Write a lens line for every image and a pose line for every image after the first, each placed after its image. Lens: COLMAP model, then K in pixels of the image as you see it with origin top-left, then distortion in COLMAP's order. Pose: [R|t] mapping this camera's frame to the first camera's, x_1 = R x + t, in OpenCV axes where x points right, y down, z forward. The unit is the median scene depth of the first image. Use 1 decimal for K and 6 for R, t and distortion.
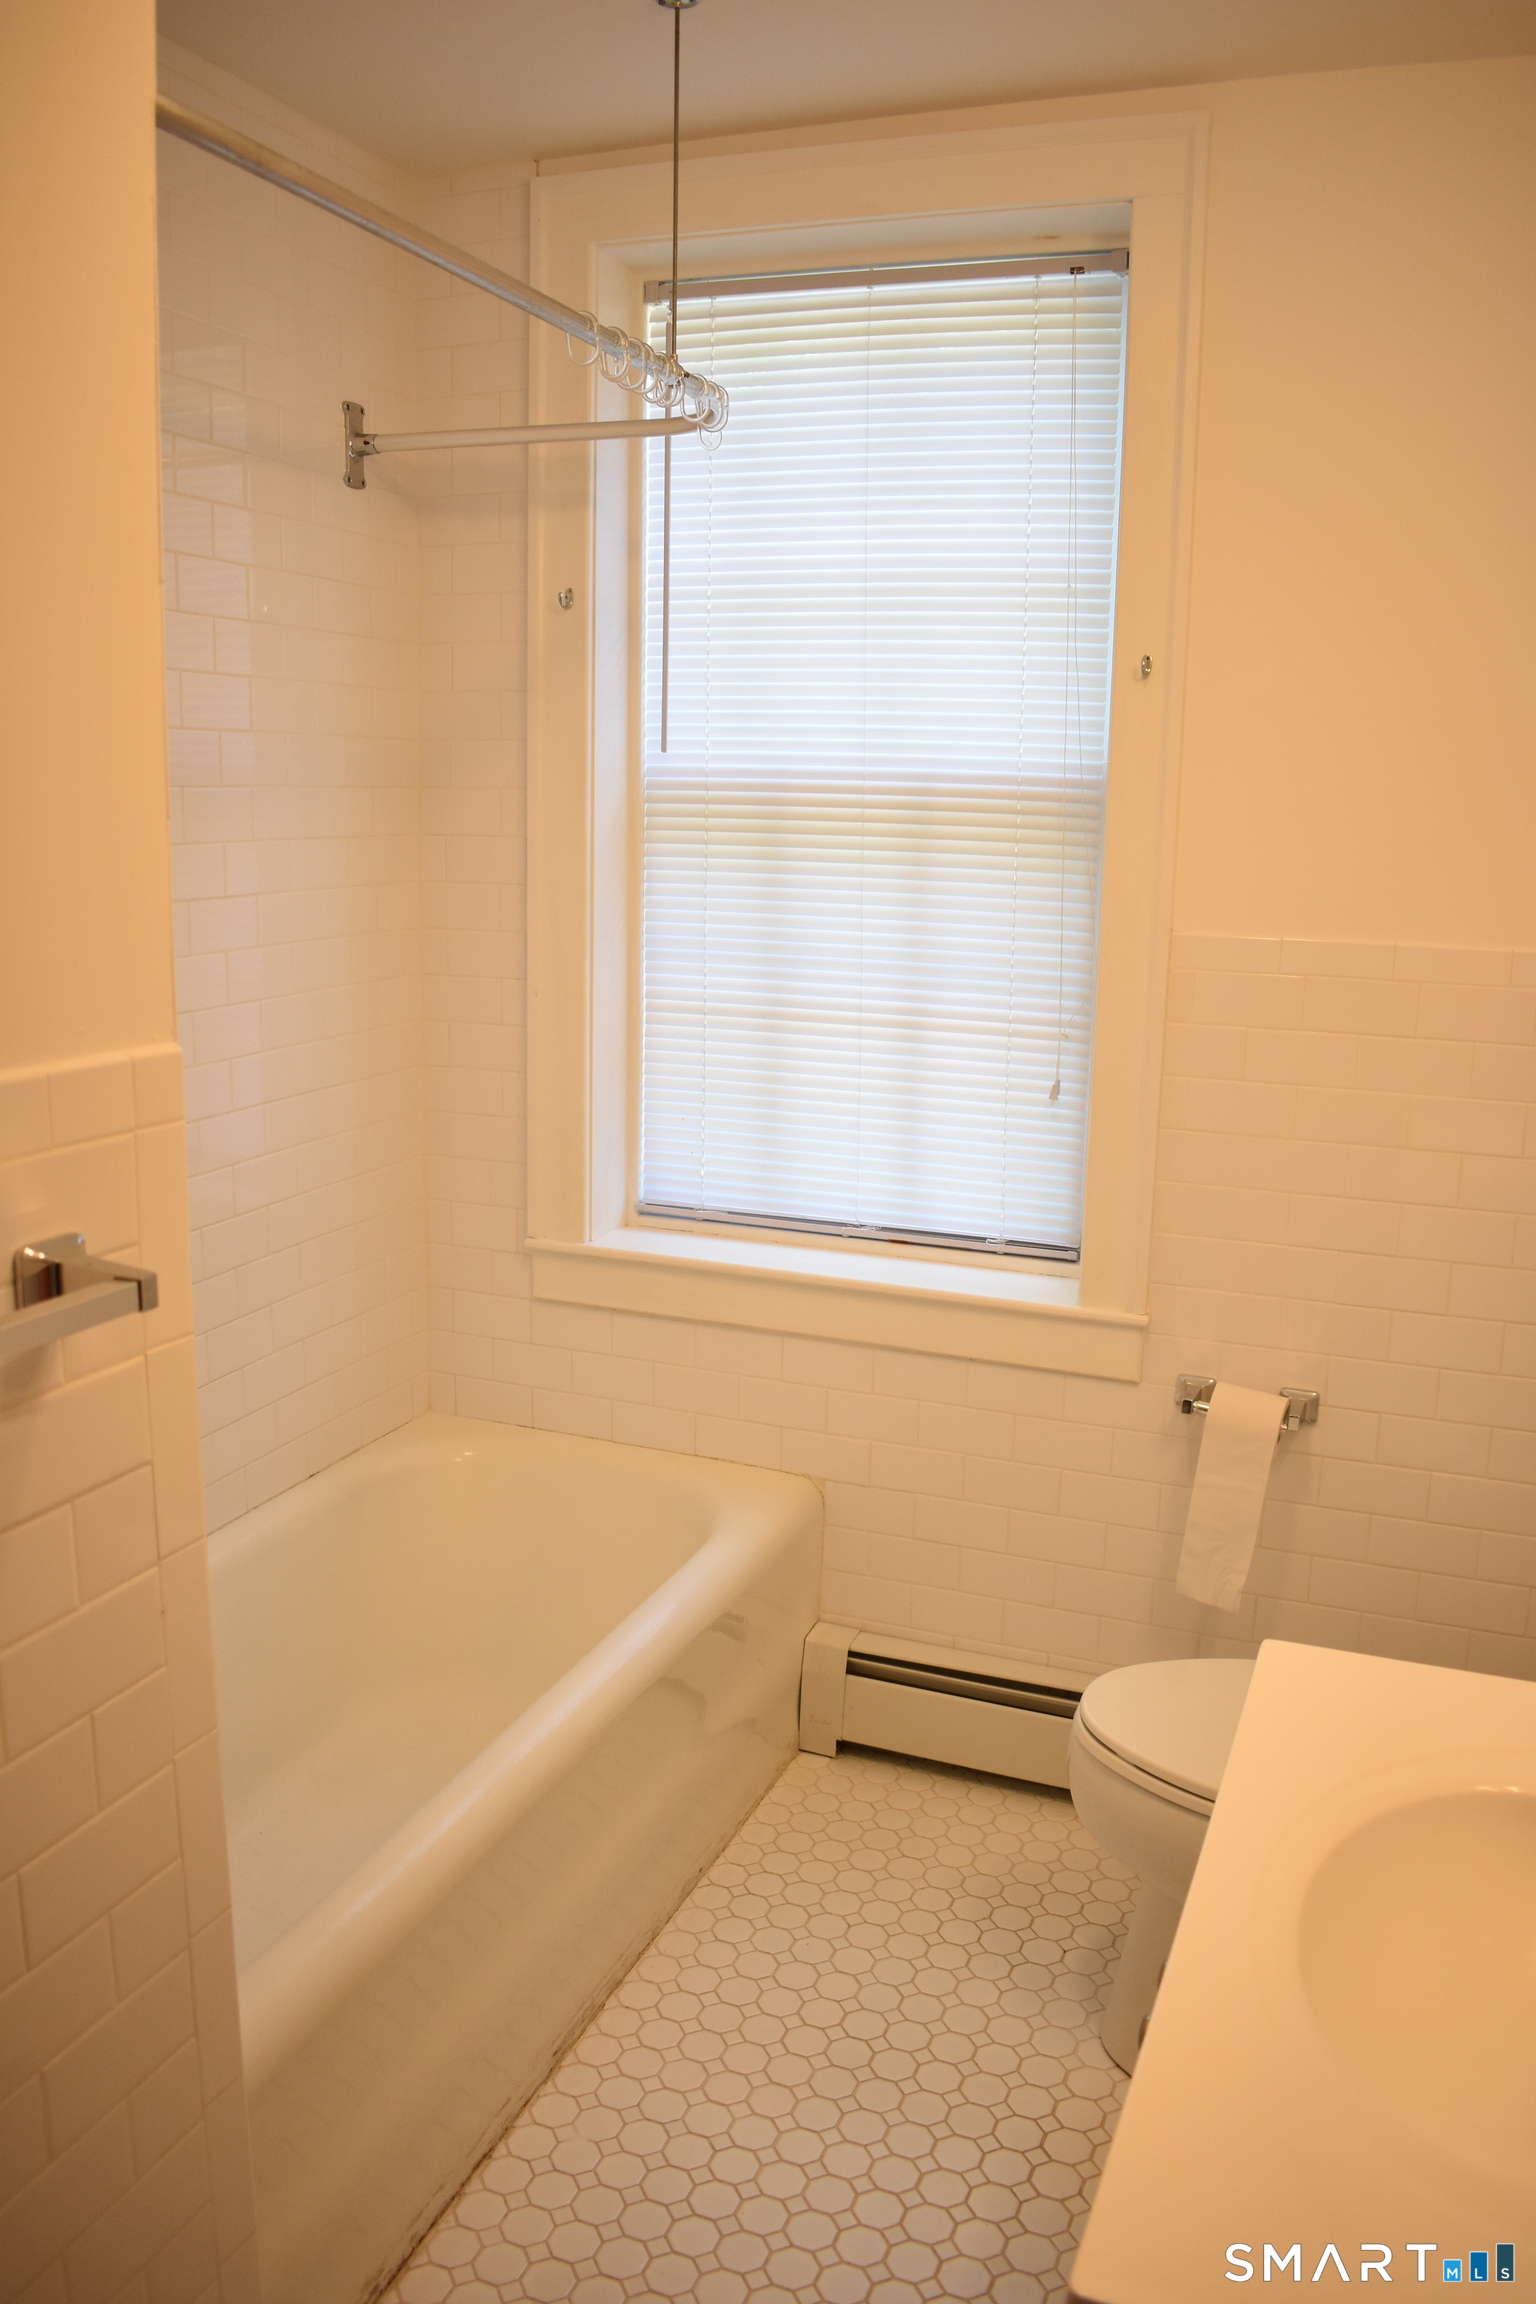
lens RADIAL K [[1810.9, 0, 768.0], [0, 1810.9, 1152.0], [0, 0, 1]] dist [-0.089958, 0.014600]
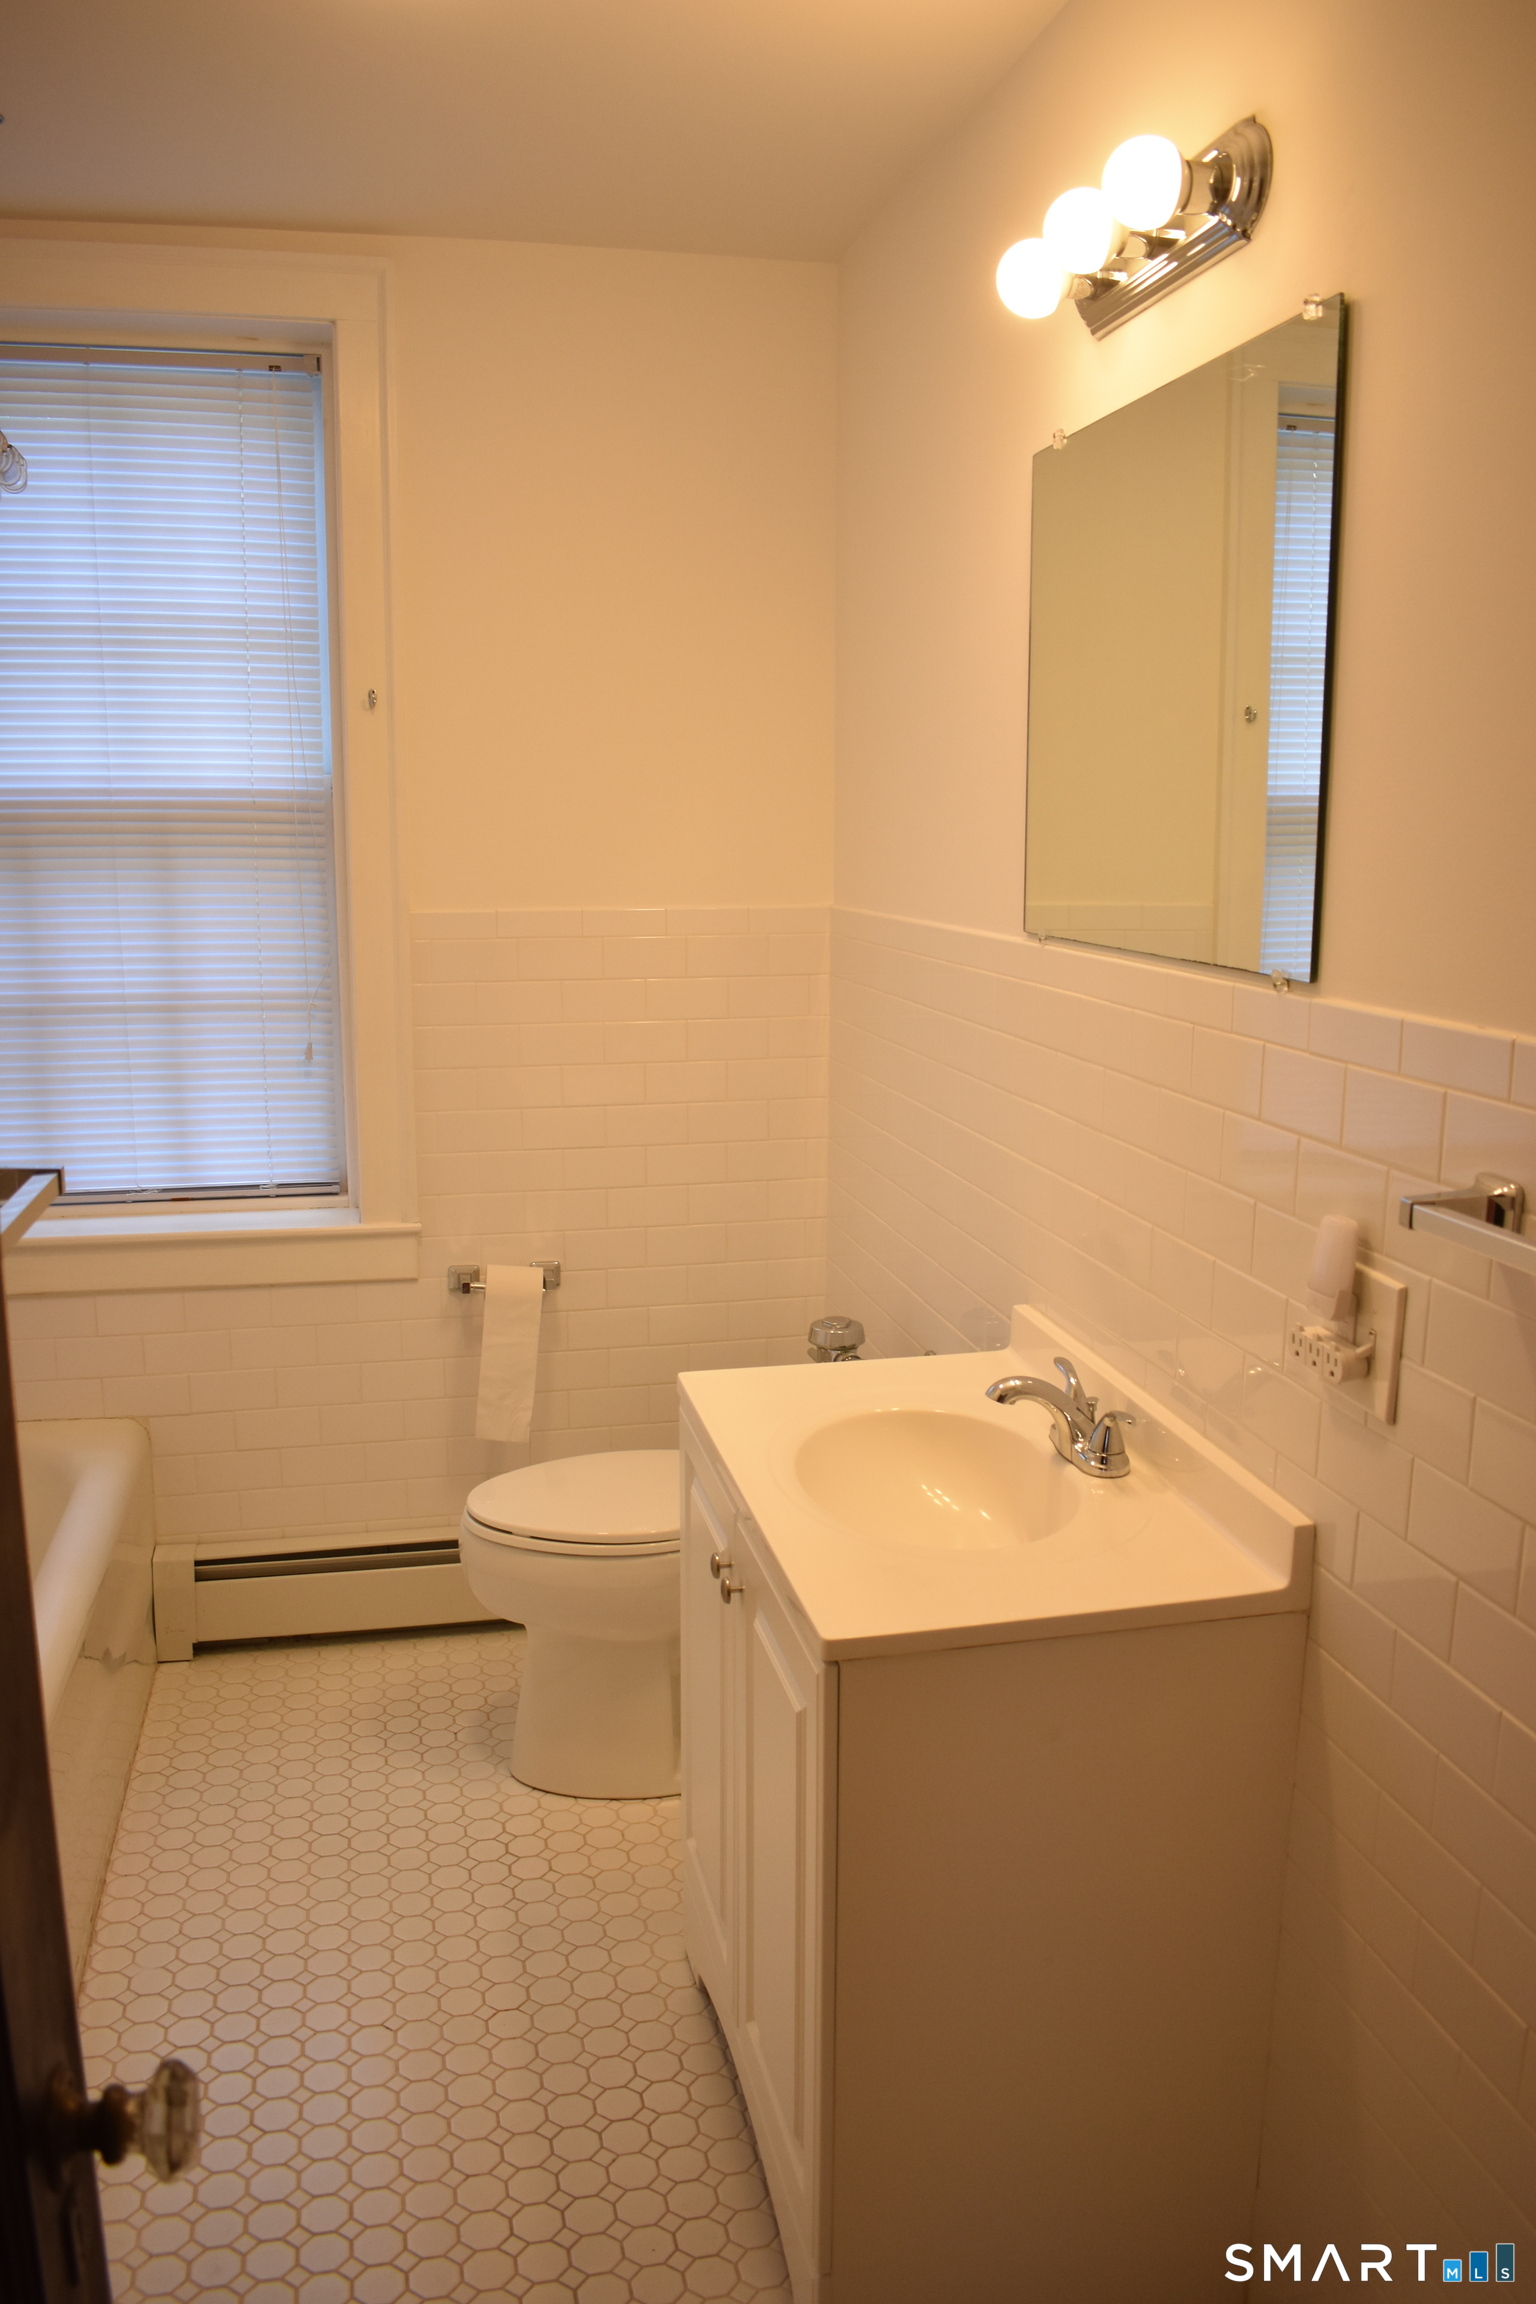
lens RADIAL K [[1810.9, 0, 768.0], [0, 1810.9, 1152.0], [0, 0, 1]] dist [-0.089958, 0.014600]
pose [[0.826994, -0.119588, 0.549345, -0.265675], [0.123251, 0.991910, 0.030387, 0.034683], [-0.548535, 0.042577, 0.835043, -0.162968]]
